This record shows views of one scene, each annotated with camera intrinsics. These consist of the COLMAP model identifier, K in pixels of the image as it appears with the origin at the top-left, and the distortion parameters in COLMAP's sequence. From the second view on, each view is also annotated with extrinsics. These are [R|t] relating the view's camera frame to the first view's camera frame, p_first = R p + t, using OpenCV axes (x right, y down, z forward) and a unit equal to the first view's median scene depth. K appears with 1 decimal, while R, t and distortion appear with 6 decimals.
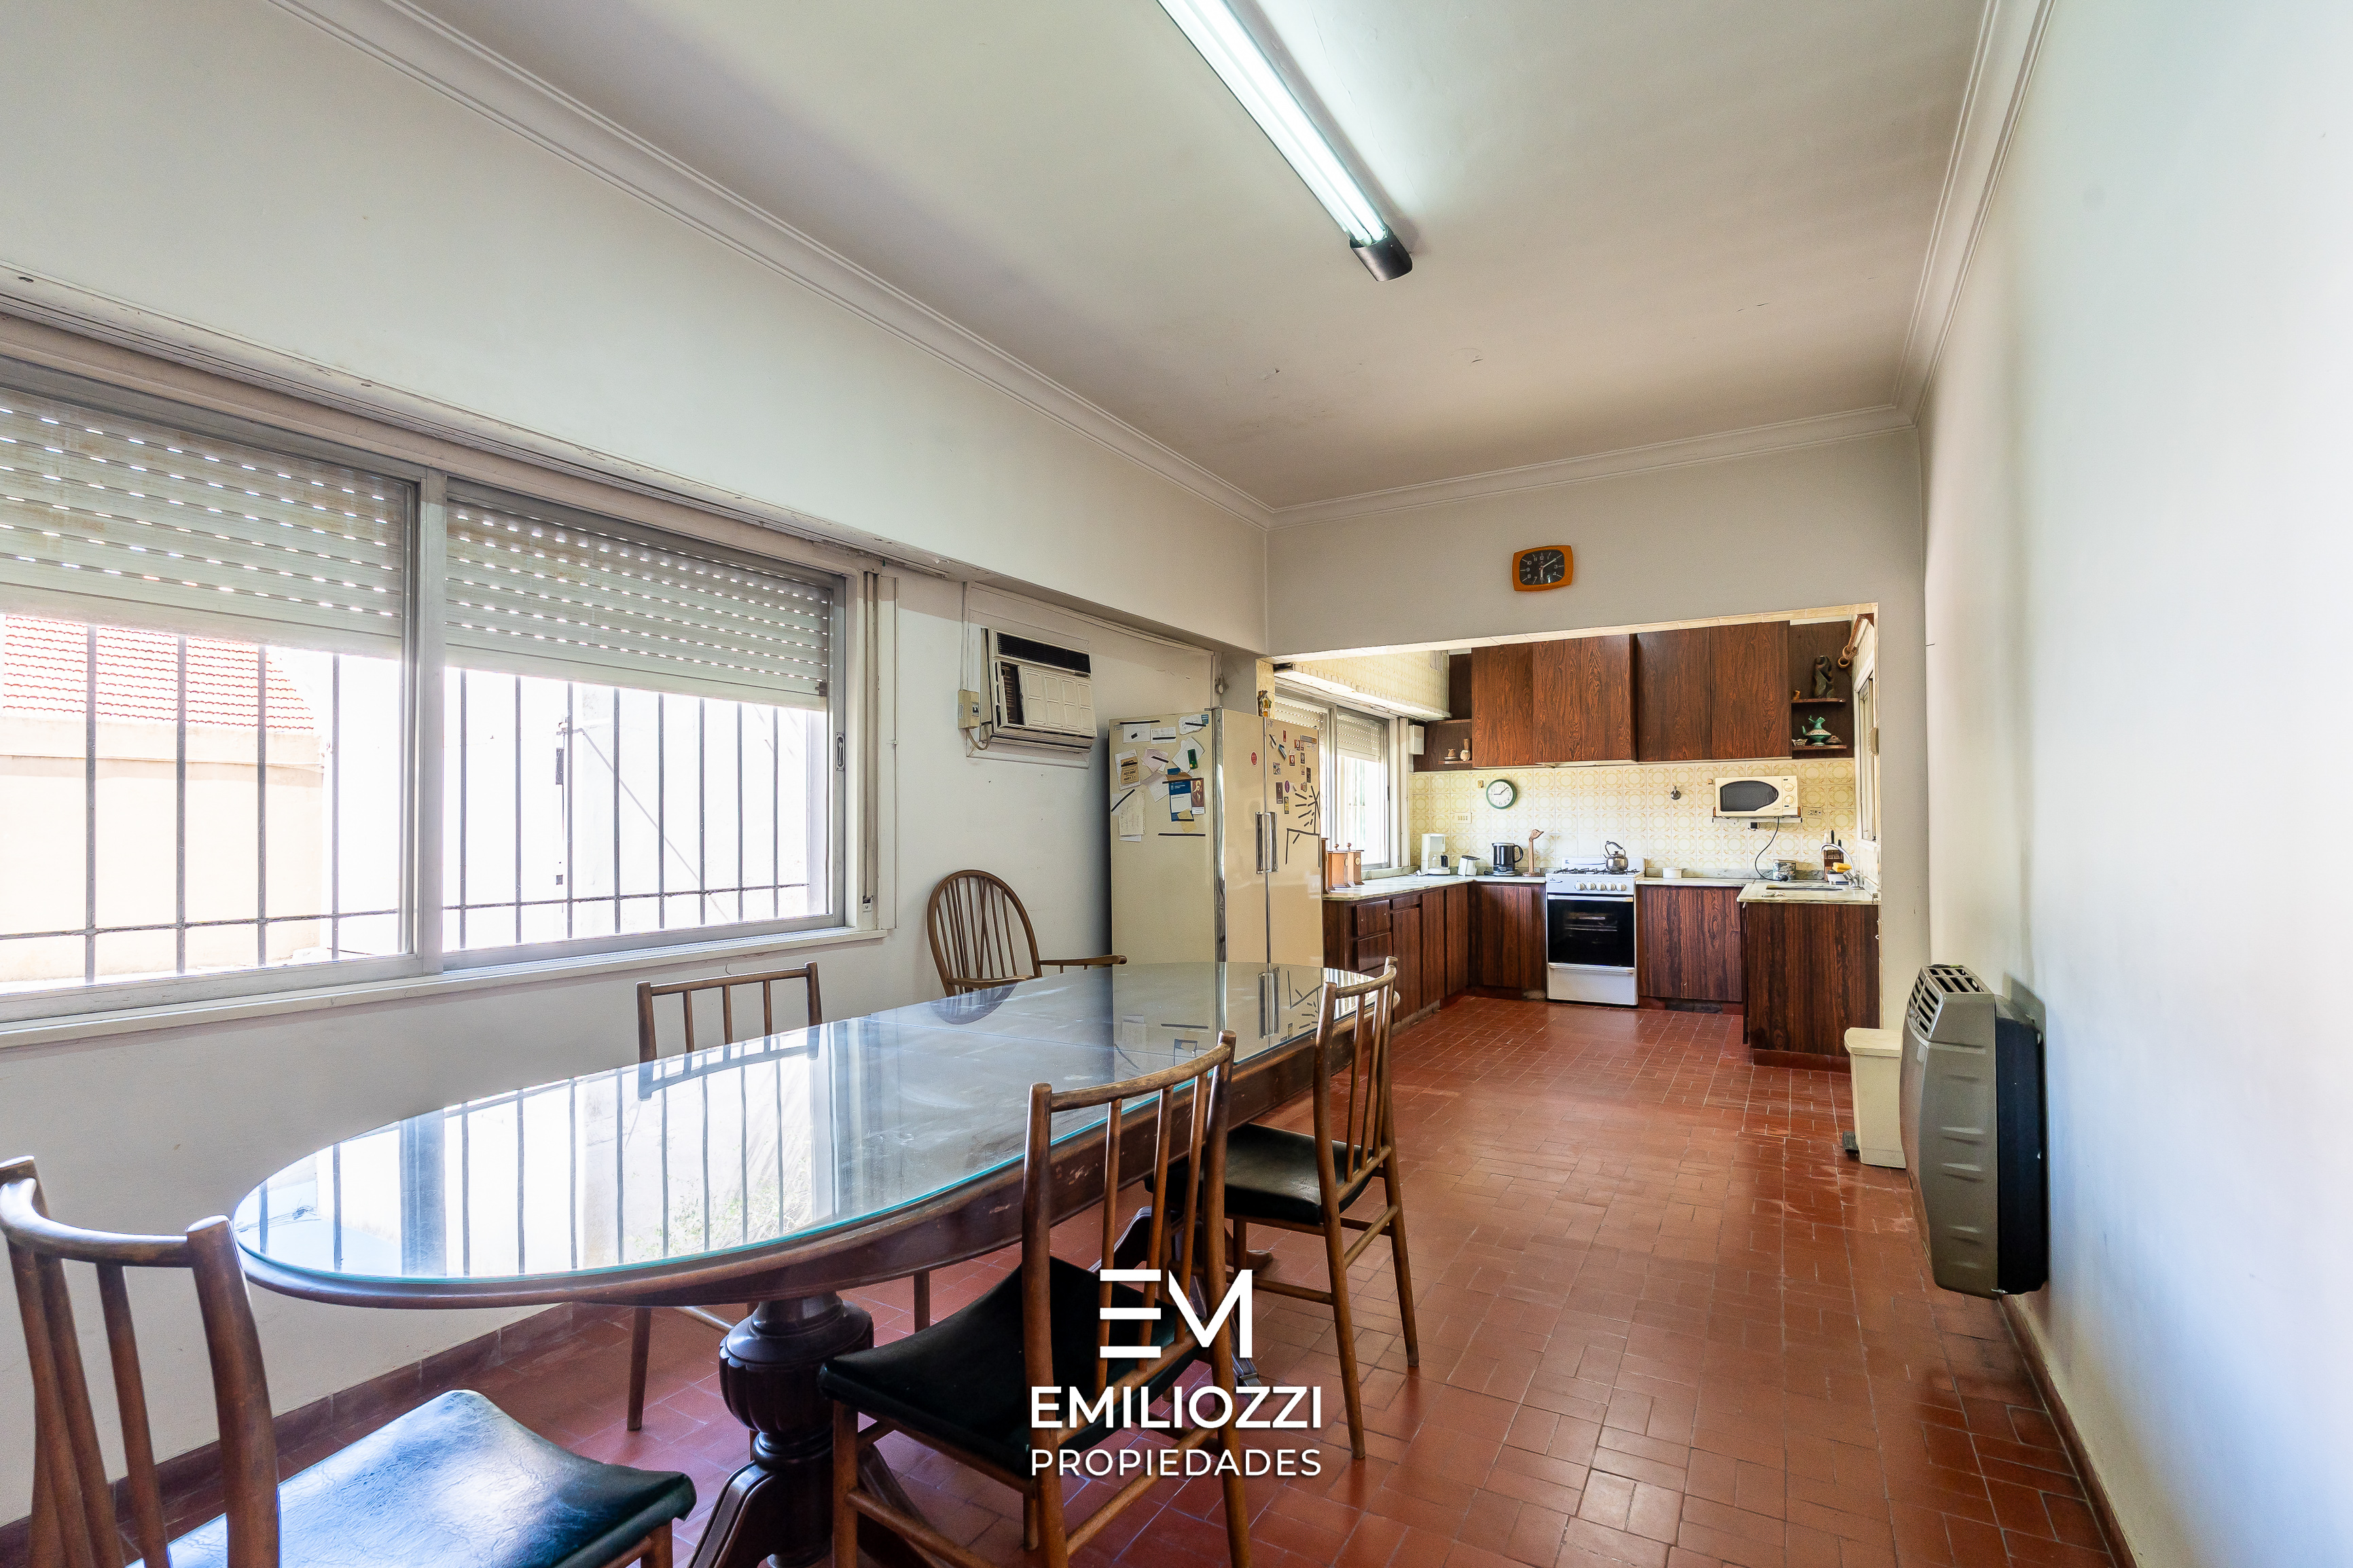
lens RADIAL K [[1040.9, 0, 1221.6], [0, 1040.9, 809.5], [0, 0, 1]] dist [-0.000210, -0.000010]
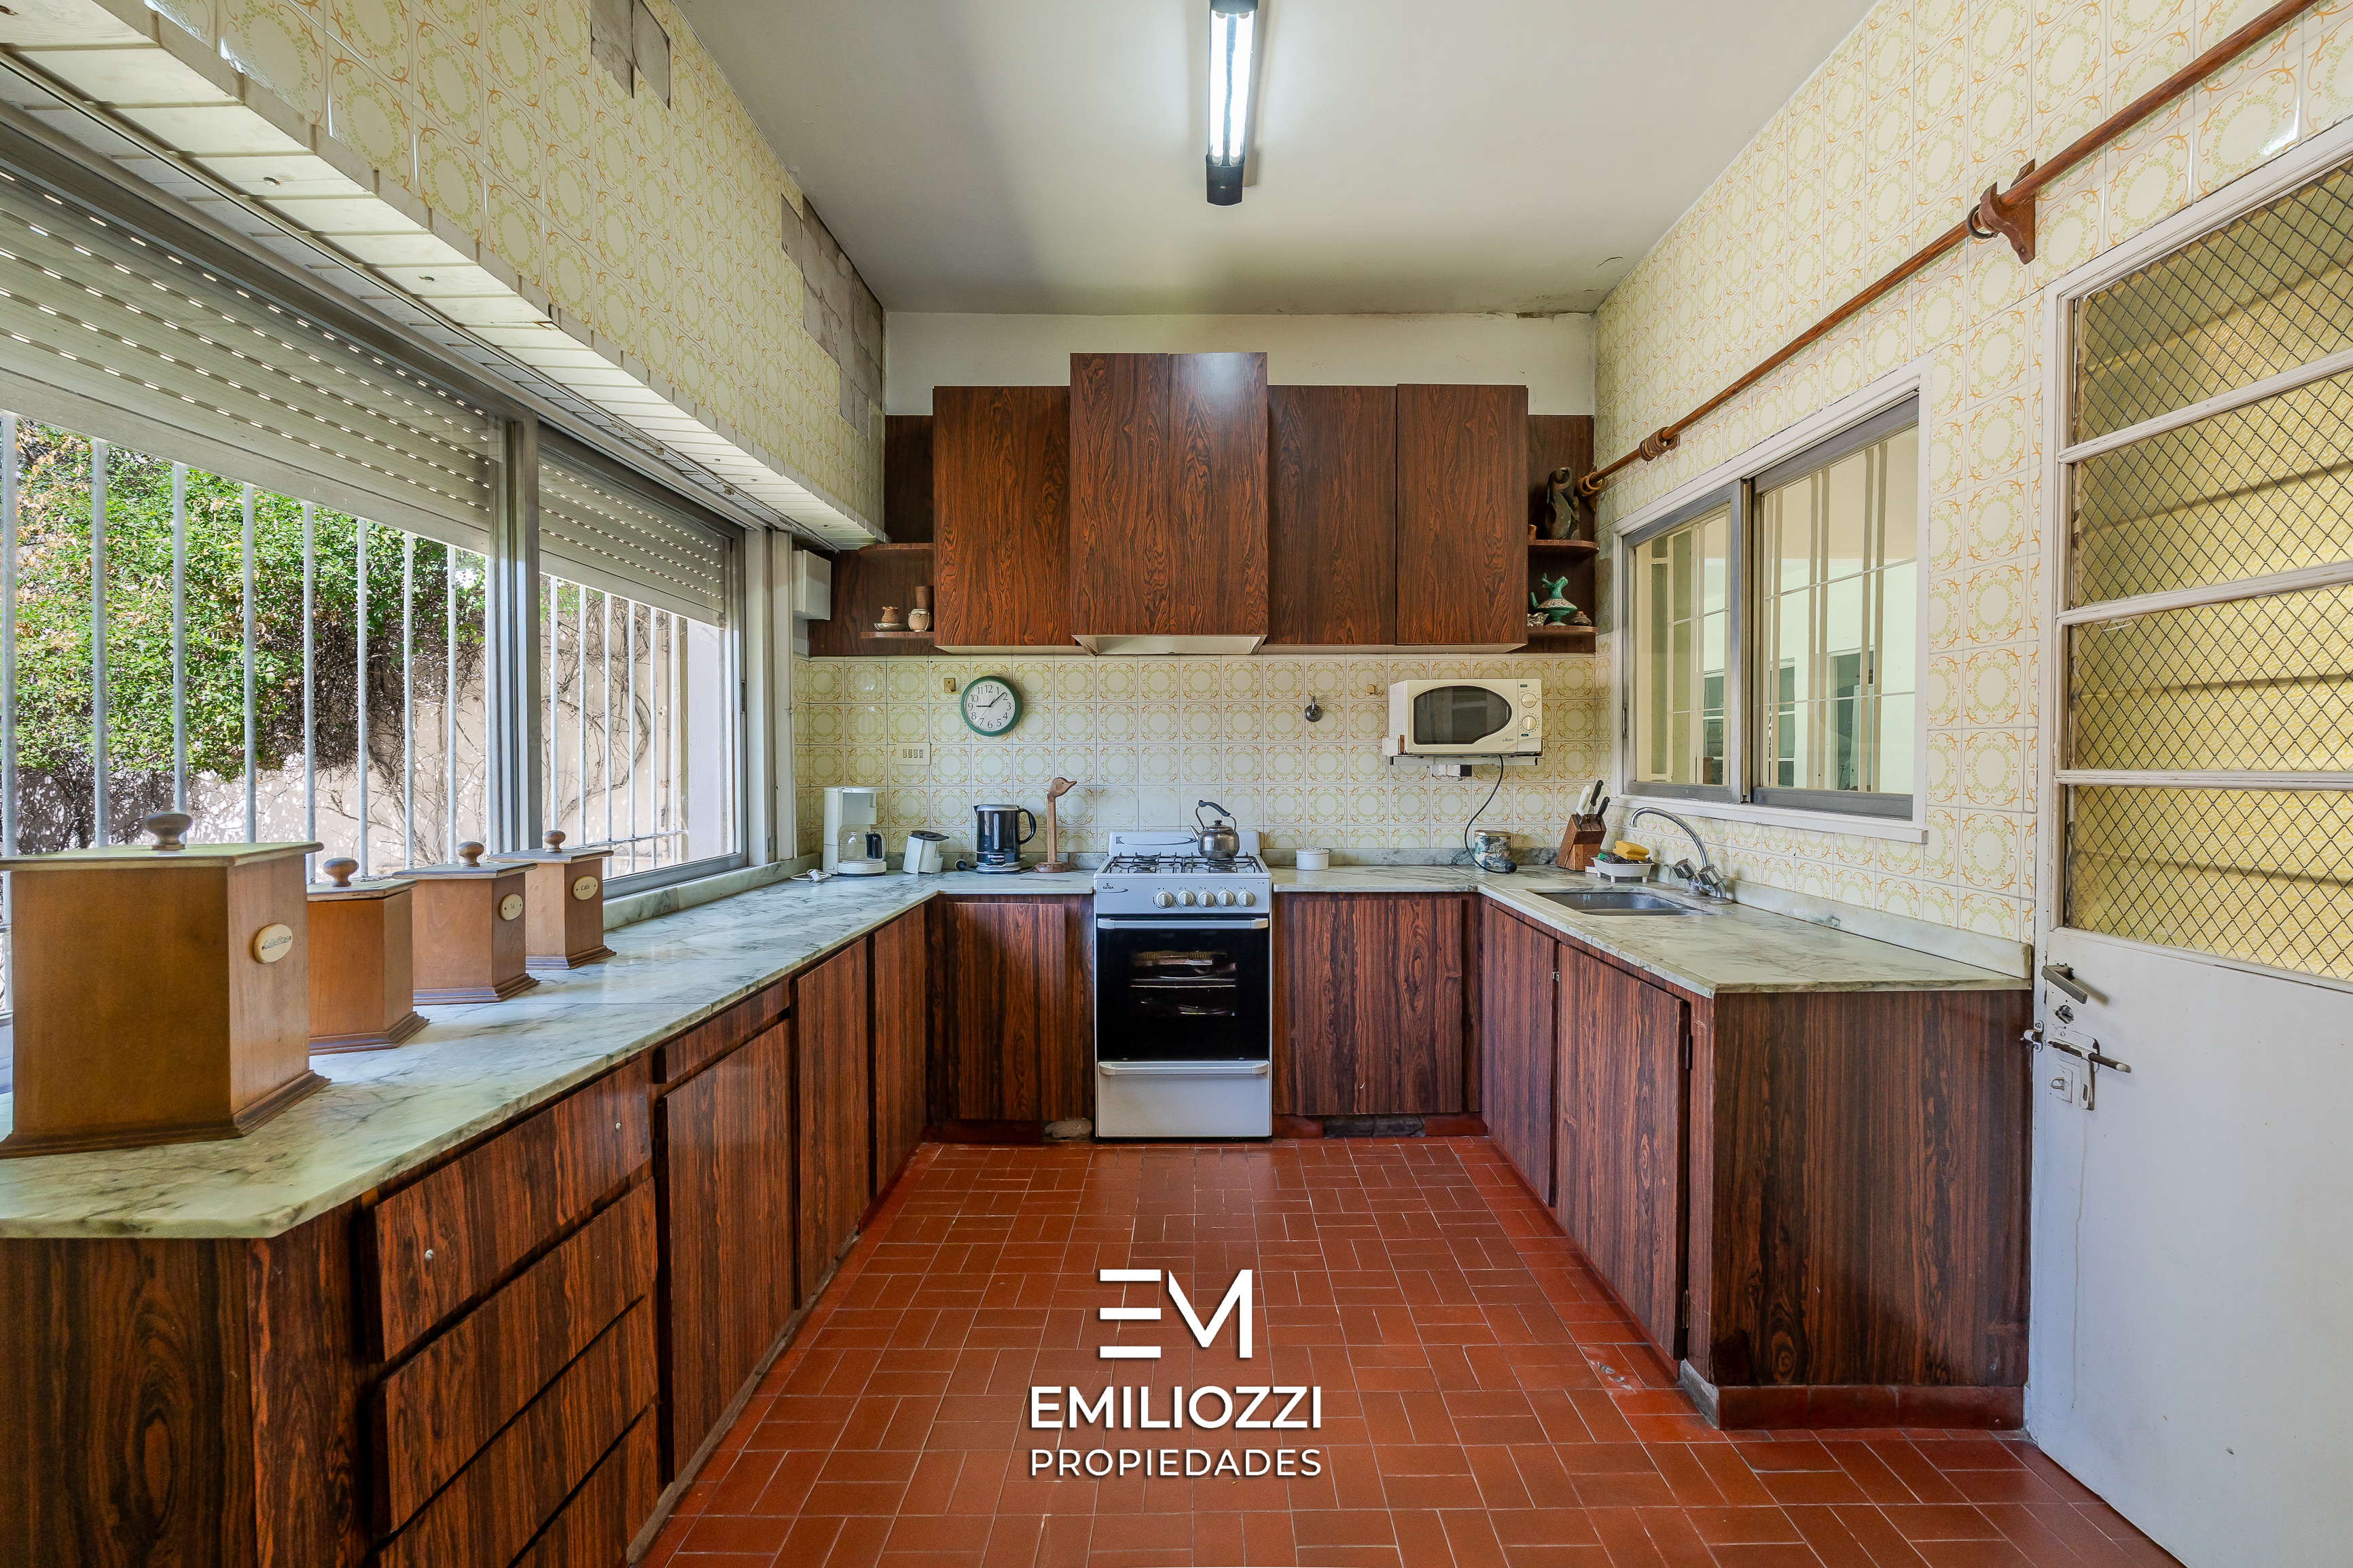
lens RADIAL K [[1028.6, 0, 1208.0], [0, 1028.6, 779.4], [0, 0, 1]] dist [-0.001518, -0.000041]
pose [[0.872156, -0.008201, 0.489158, 0.133389], [-0.008790, 0.999435, 0.032428, 0.003790], [-0.489148, -0.032582, 0.871592, 0.587349]]
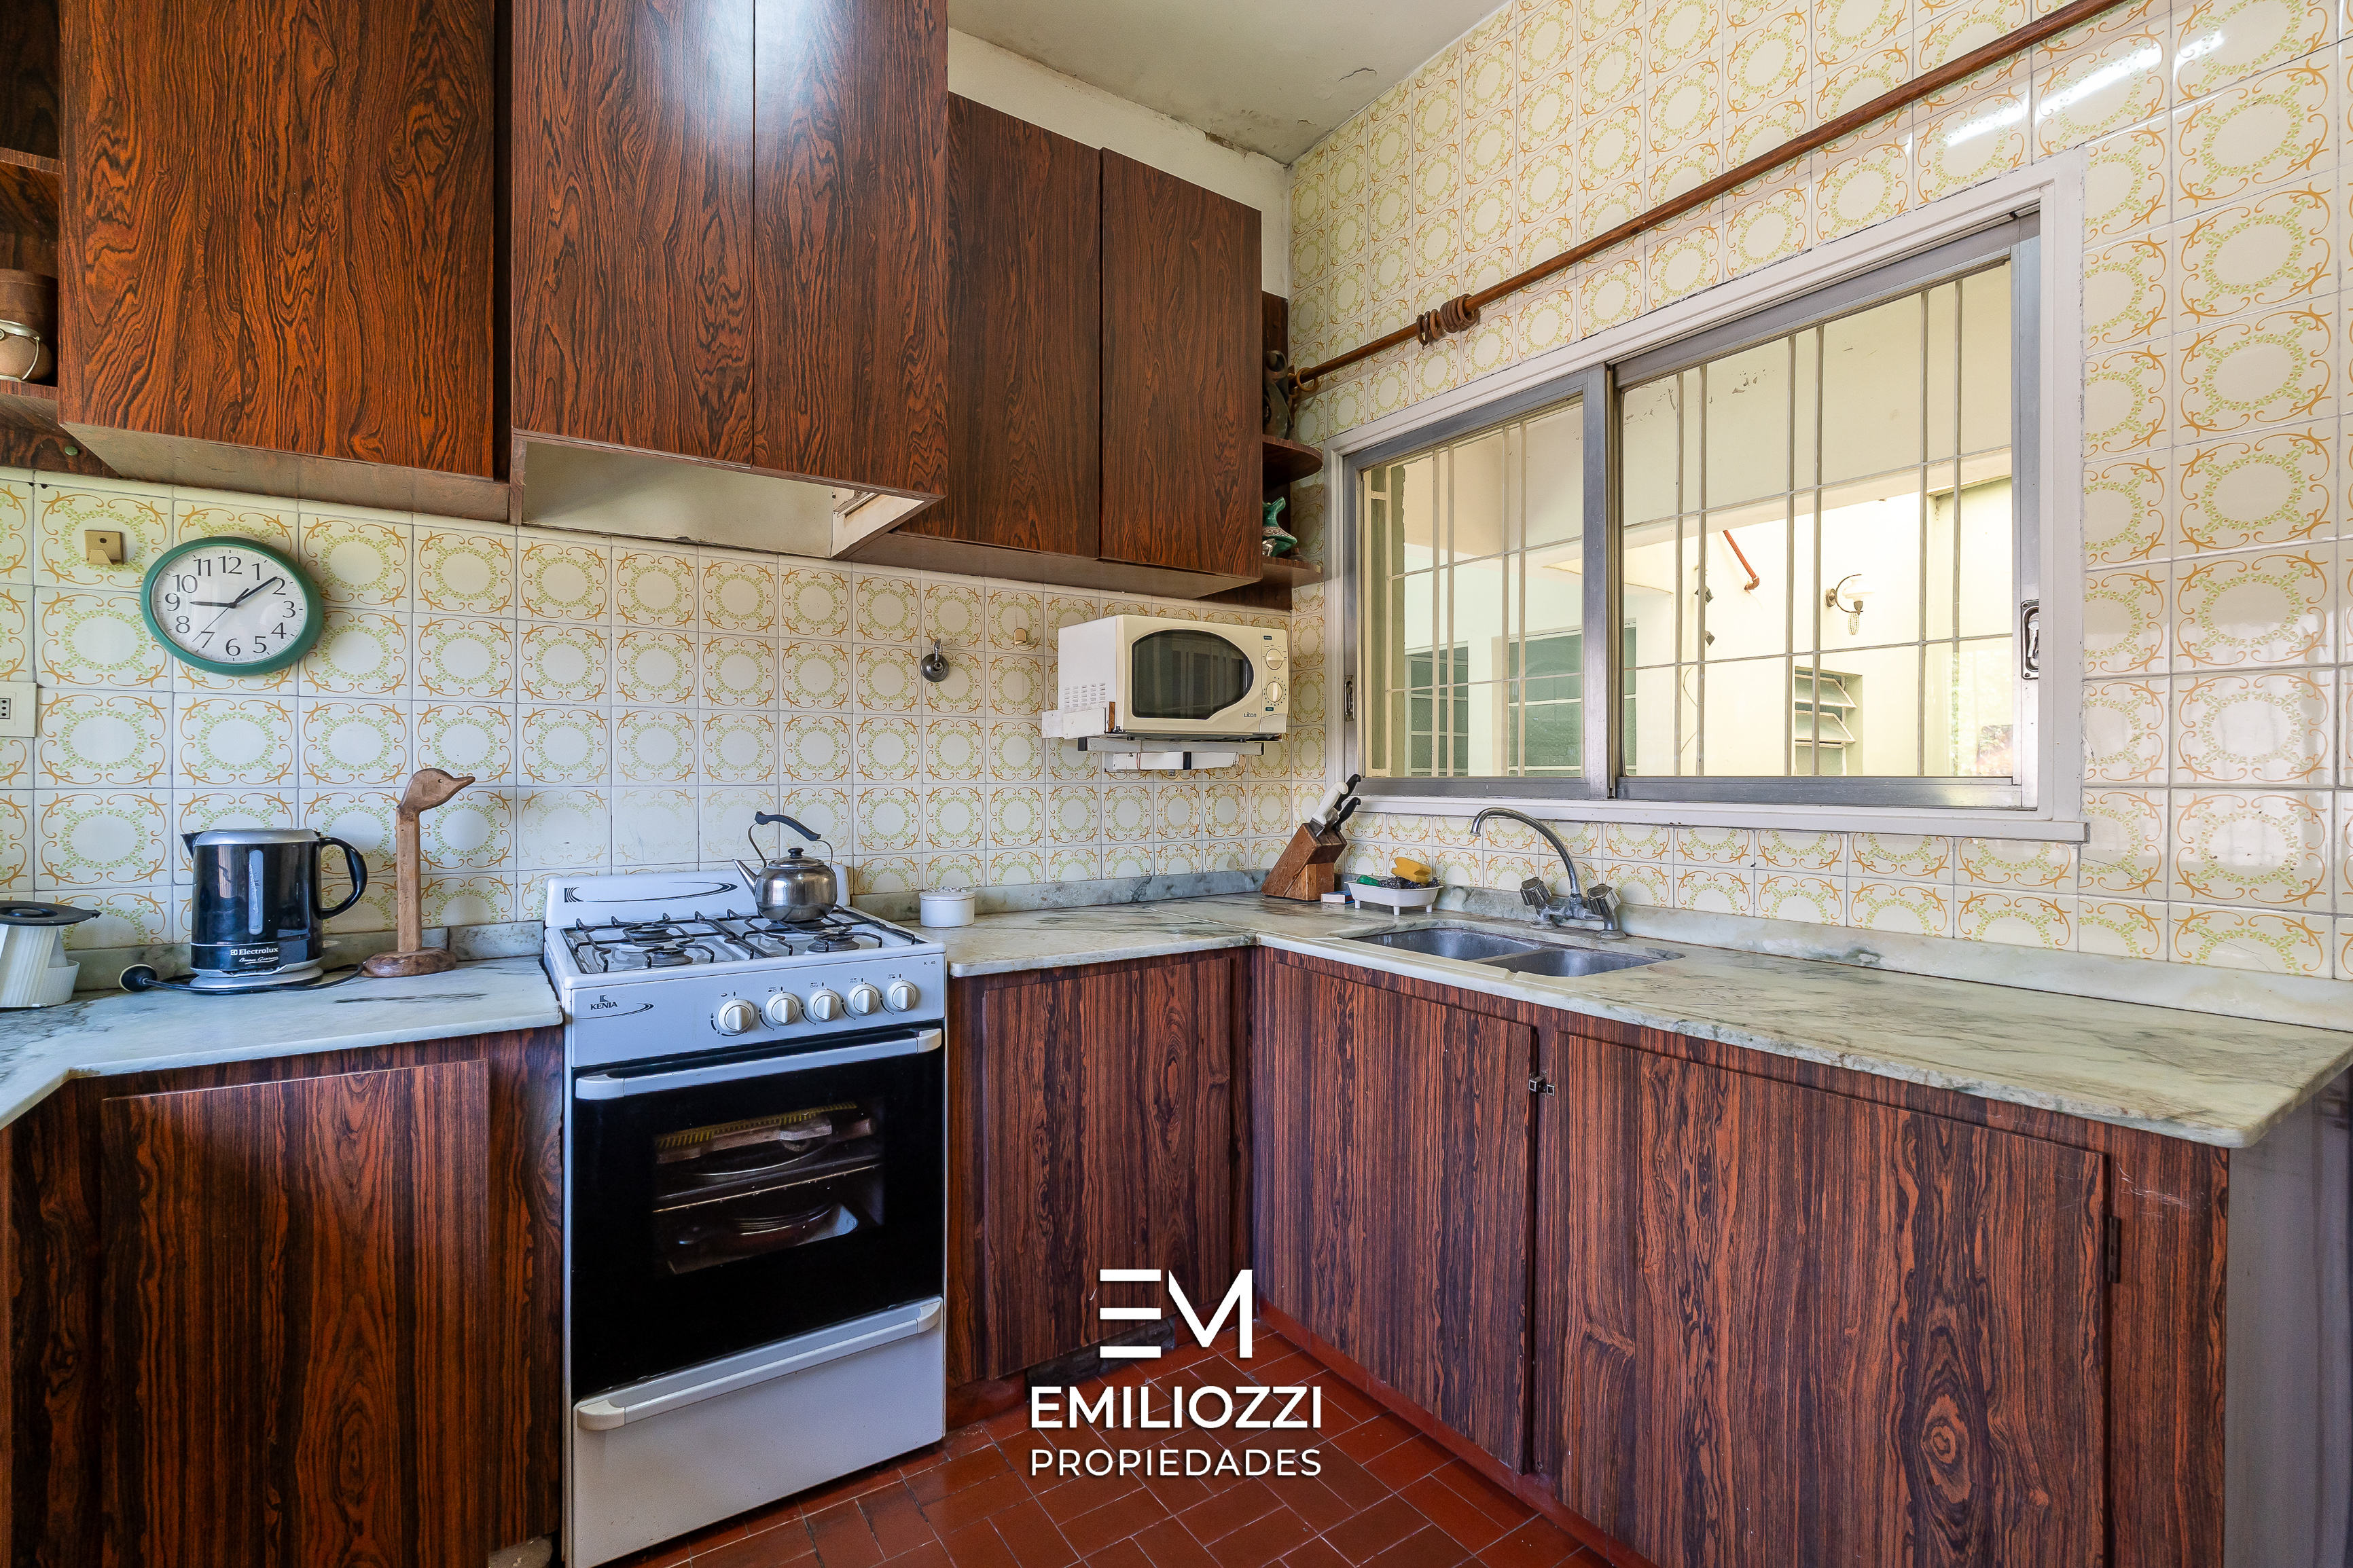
lens RADIAL K [[1034.2, 0, 1165.5], [0, 1034.2, 775.8], [0, 0, 1]] dist [-0.001309, -0.000041]
pose [[0.467611, 0.006217, 0.883912, 0.189901], [-0.014754, 0.999891, 0.000772, 0.019963], [-0.883811, -0.013402, 0.467652, 0.819434]]
